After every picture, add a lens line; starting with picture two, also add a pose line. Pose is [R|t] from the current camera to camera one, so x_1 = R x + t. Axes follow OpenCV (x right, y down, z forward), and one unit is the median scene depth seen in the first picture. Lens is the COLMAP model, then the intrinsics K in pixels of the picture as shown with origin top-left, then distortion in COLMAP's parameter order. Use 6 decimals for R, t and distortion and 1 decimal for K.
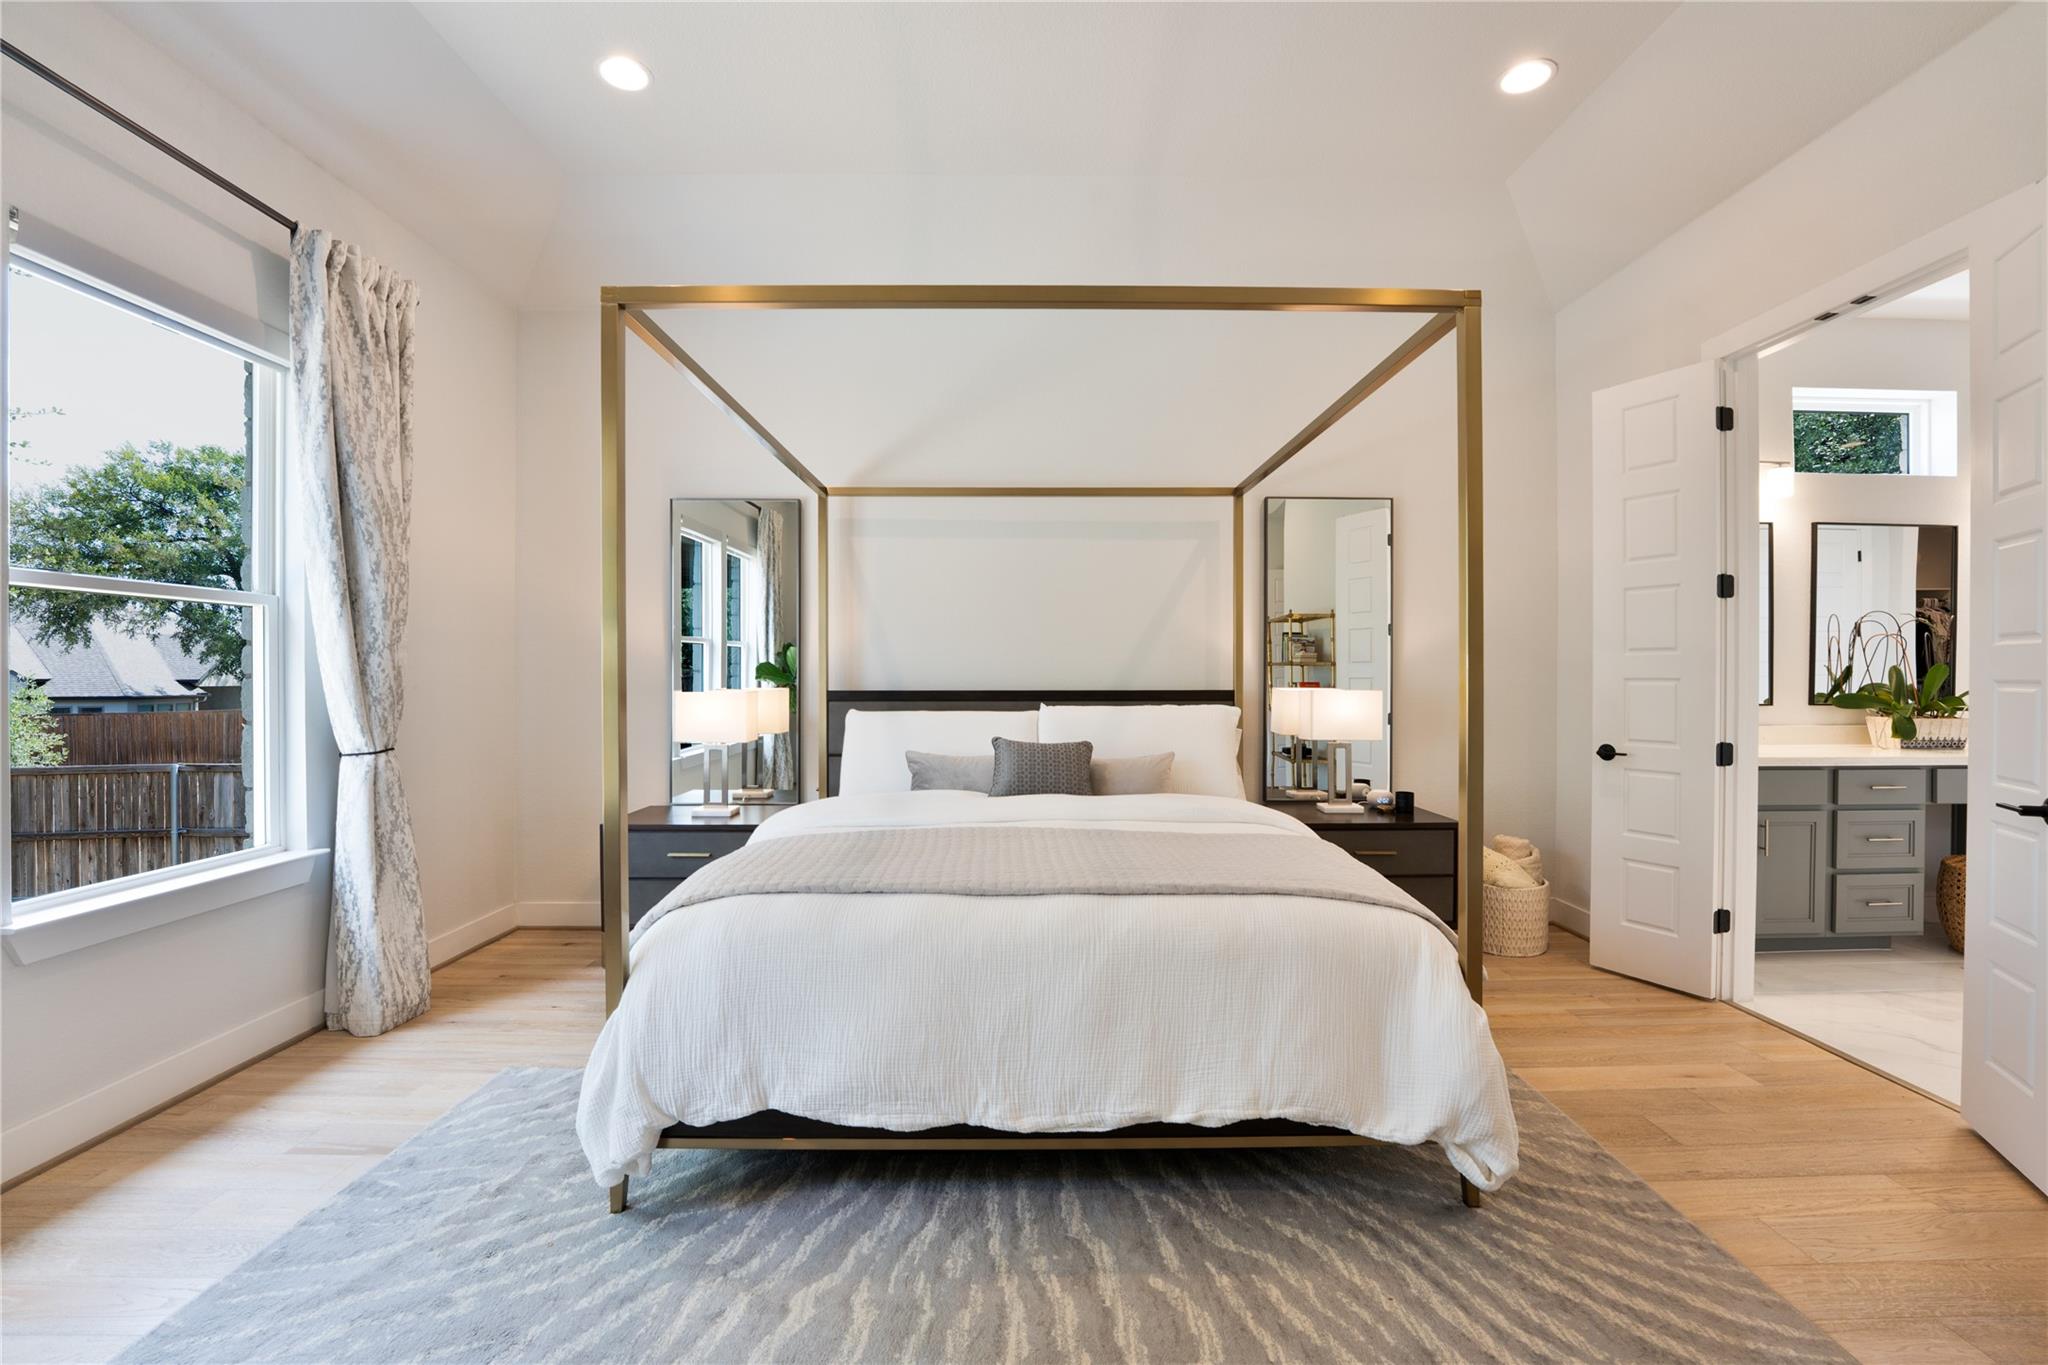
lens RADIAL K [[850.4, 0, 1016.5], [0, 850.4, 682.0], [0, 0, 1]] dist [-0.041254, 0.009861]
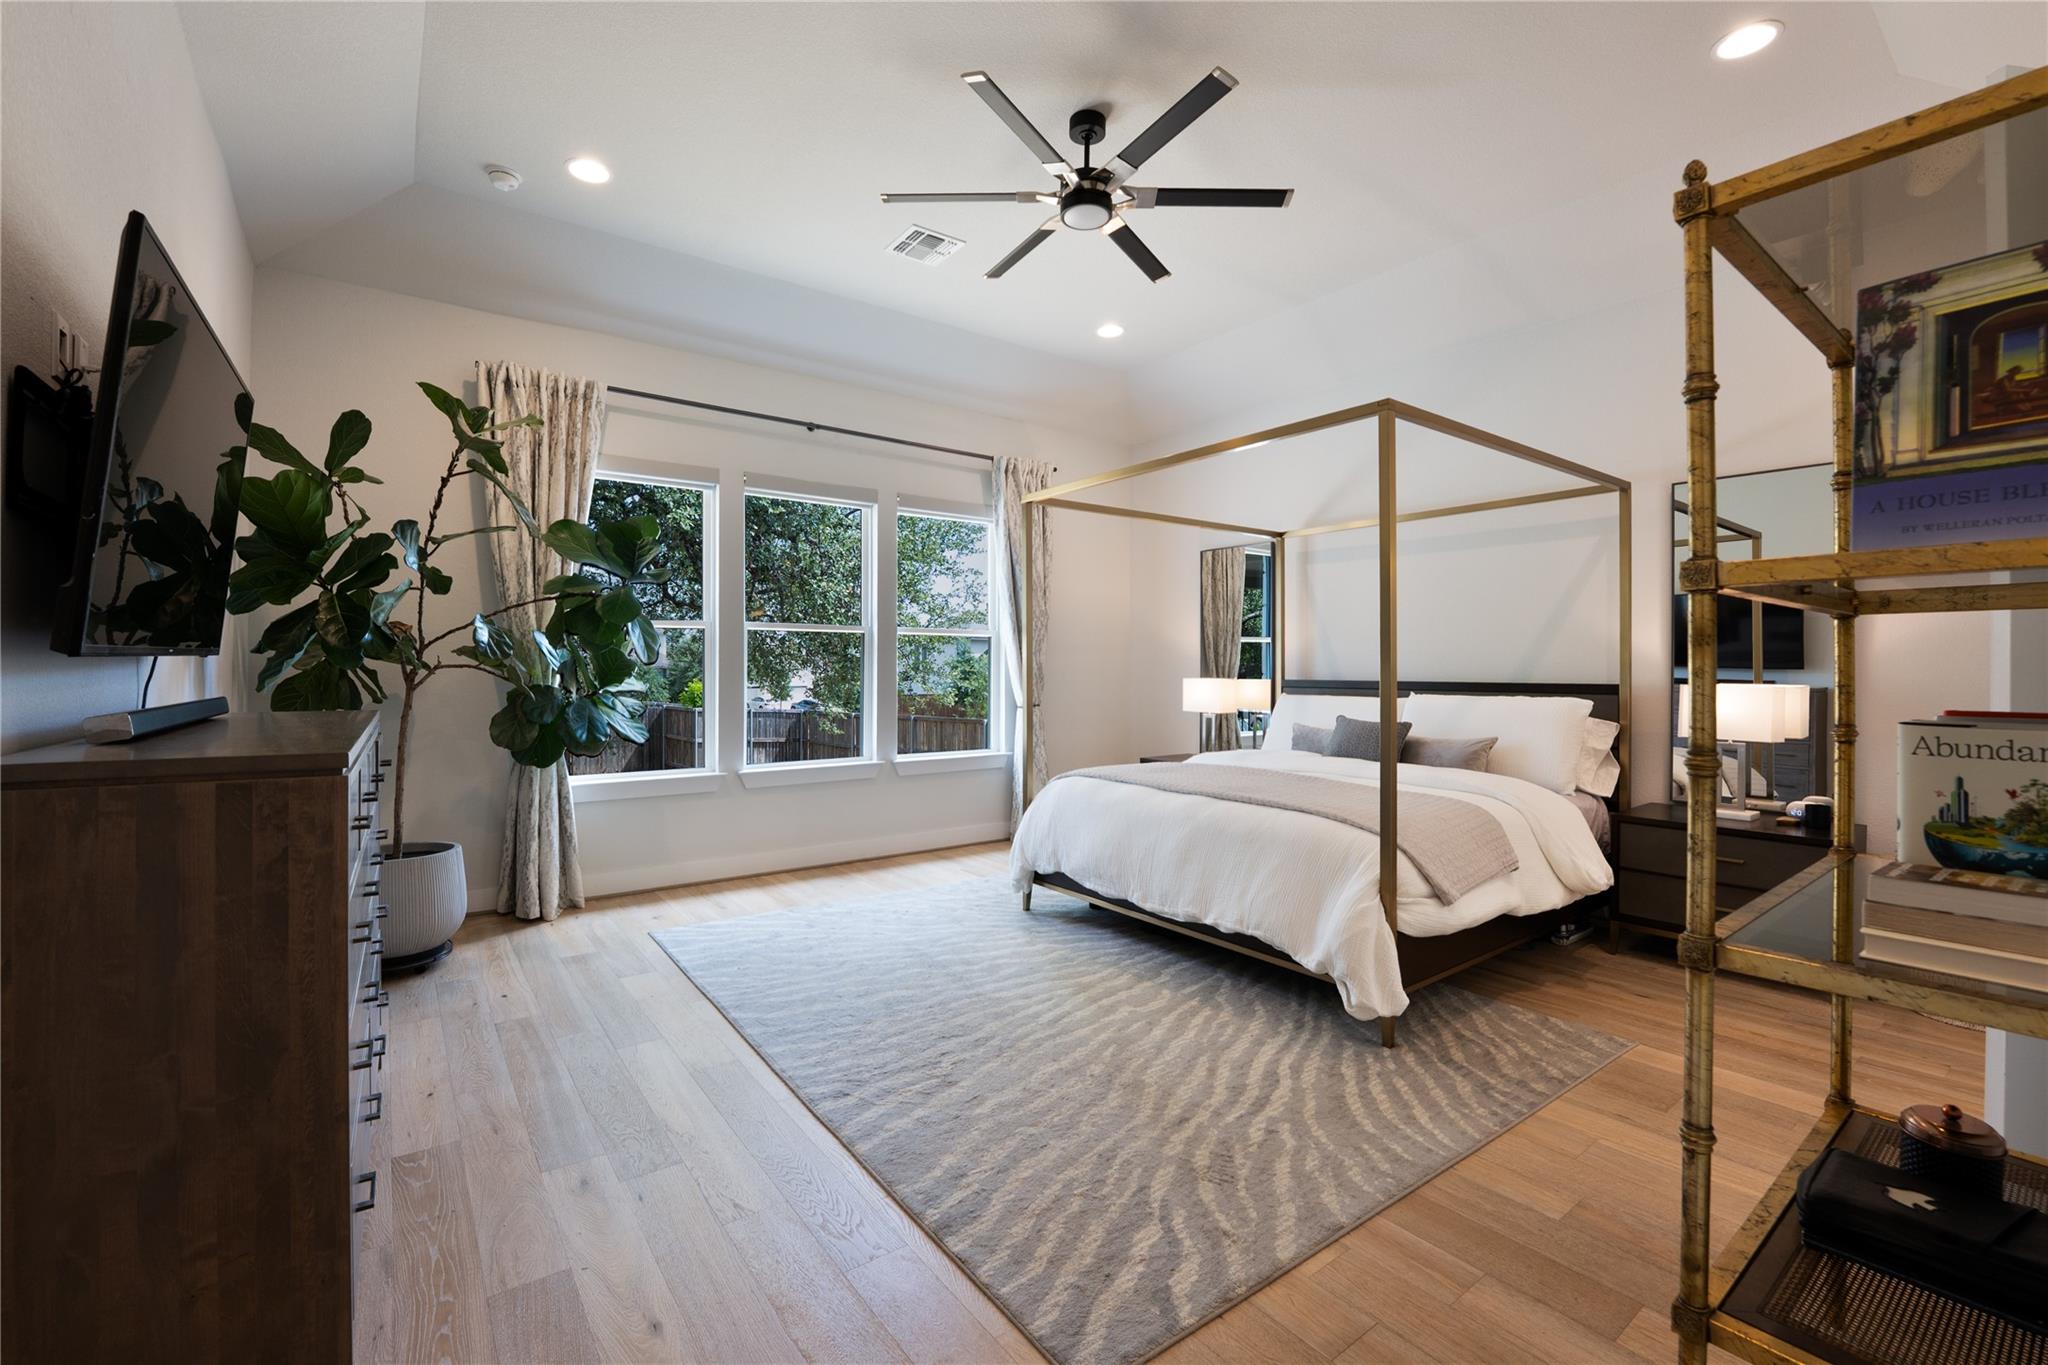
lens RADIAL K [[850.4, 0, 1016.5], [0, 850.4, 682.0], [0, 0, 1]] dist [-0.041254, 0.009861]
pose [[0.589043, 0.015937, -0.807945, 1.362011], [-0.009885, 0.999873, 0.012516, 0.001680], [0.808041, 0.000615, 0.589126, -0.357154]]
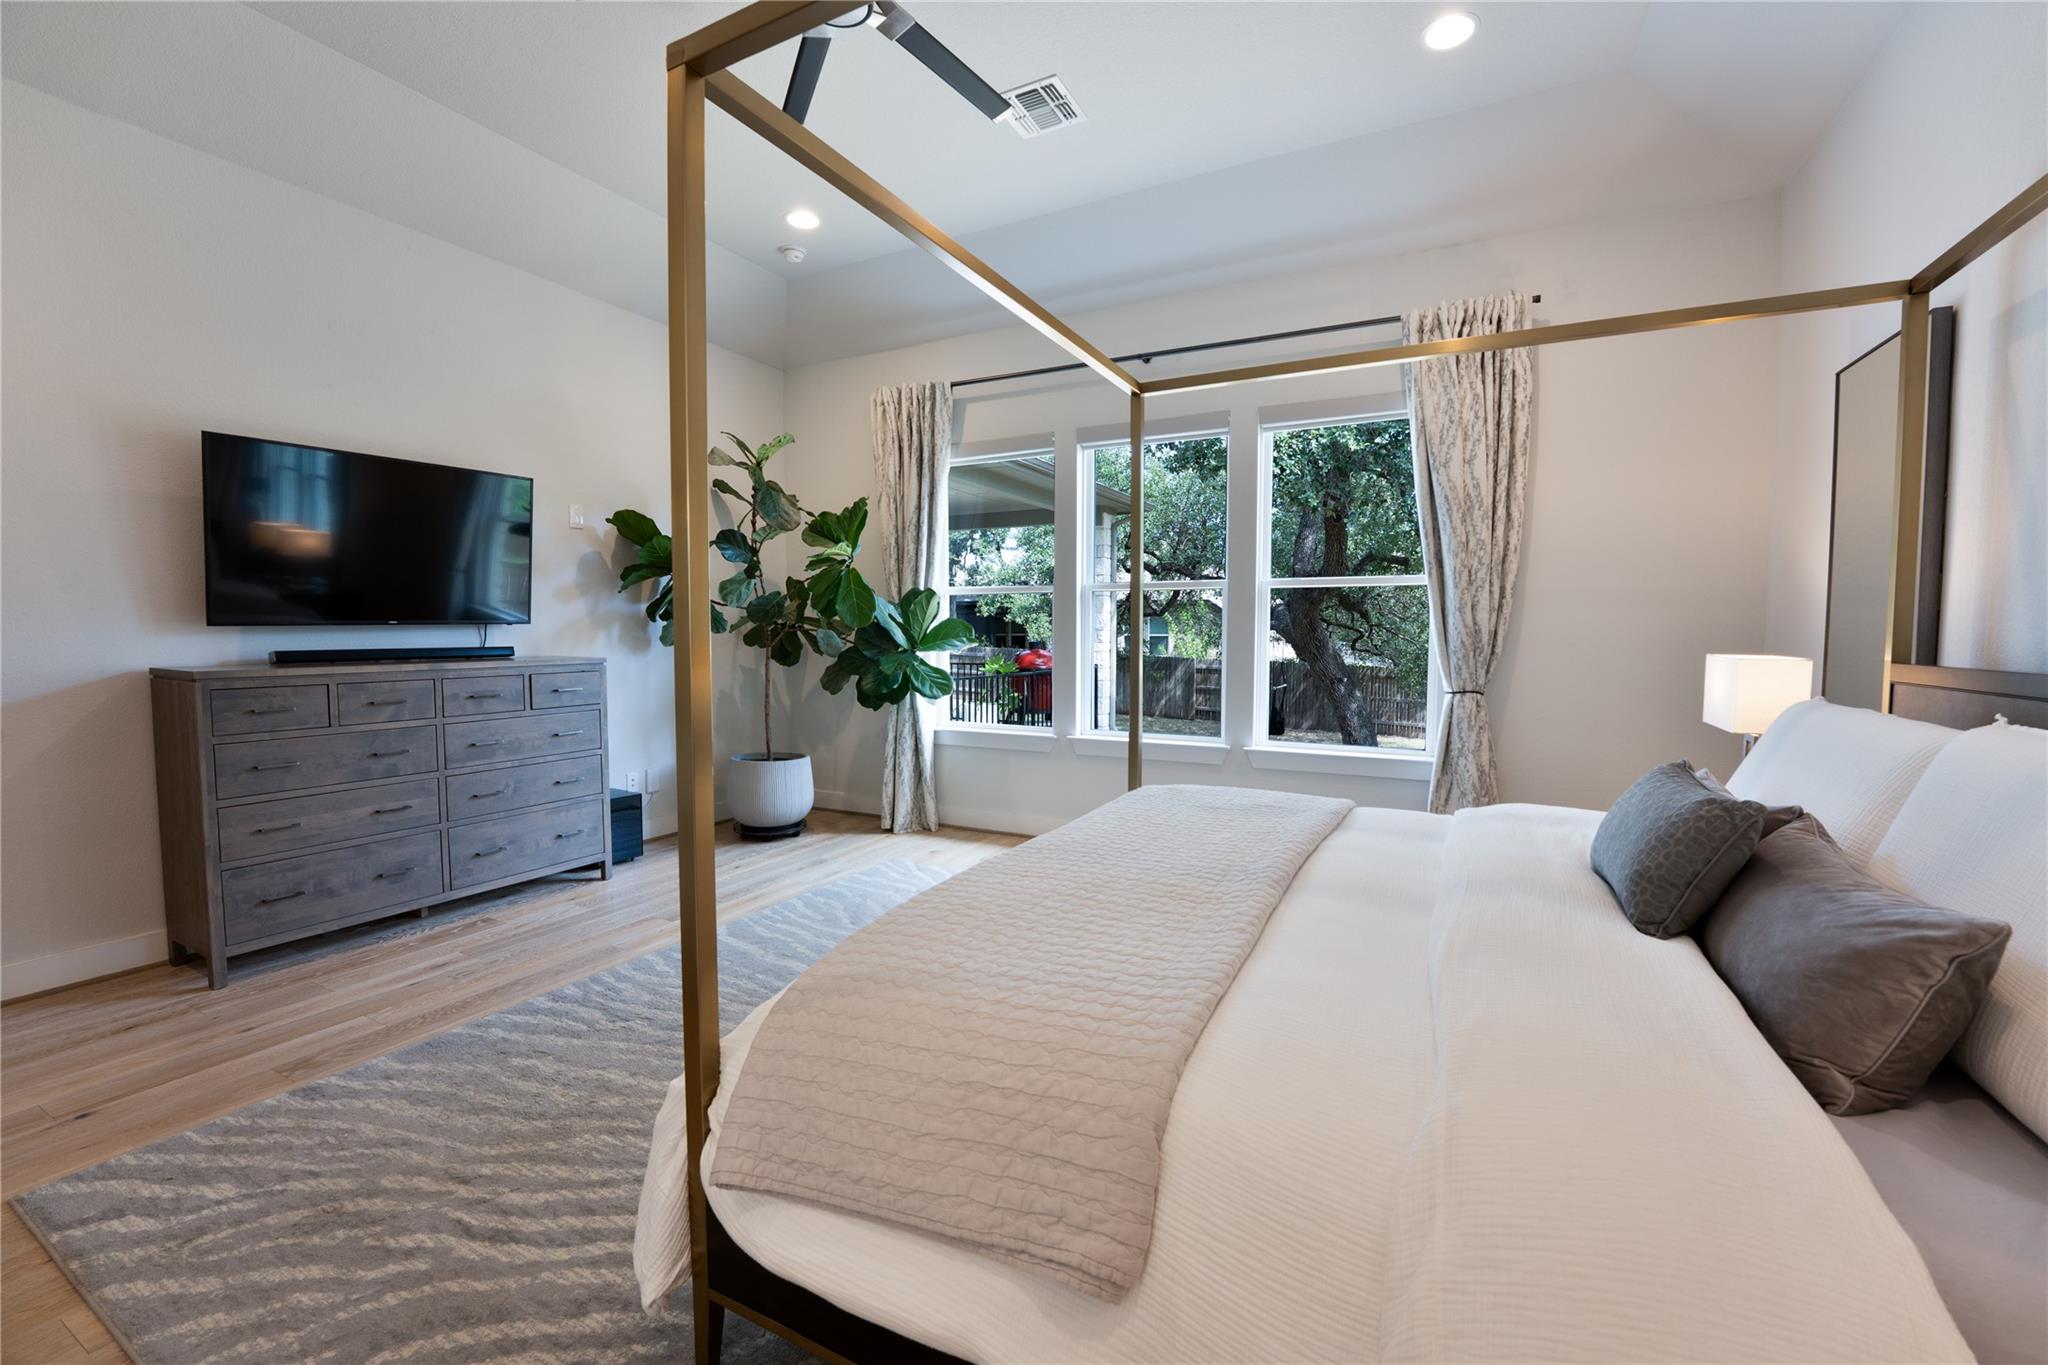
lens RADIAL K [[830.2, 0, 1024.0], [0, 830.2, 682.5], [0, 0, 1]] dist [-0.036512, 0.008208]
pose [[-0.462451, 0.059485, -0.884647, 1.043432], [-0.007726, 0.997439, 0.071108, -0.024348], [0.886611, 0.039718, -0.460807, 1.603822]]
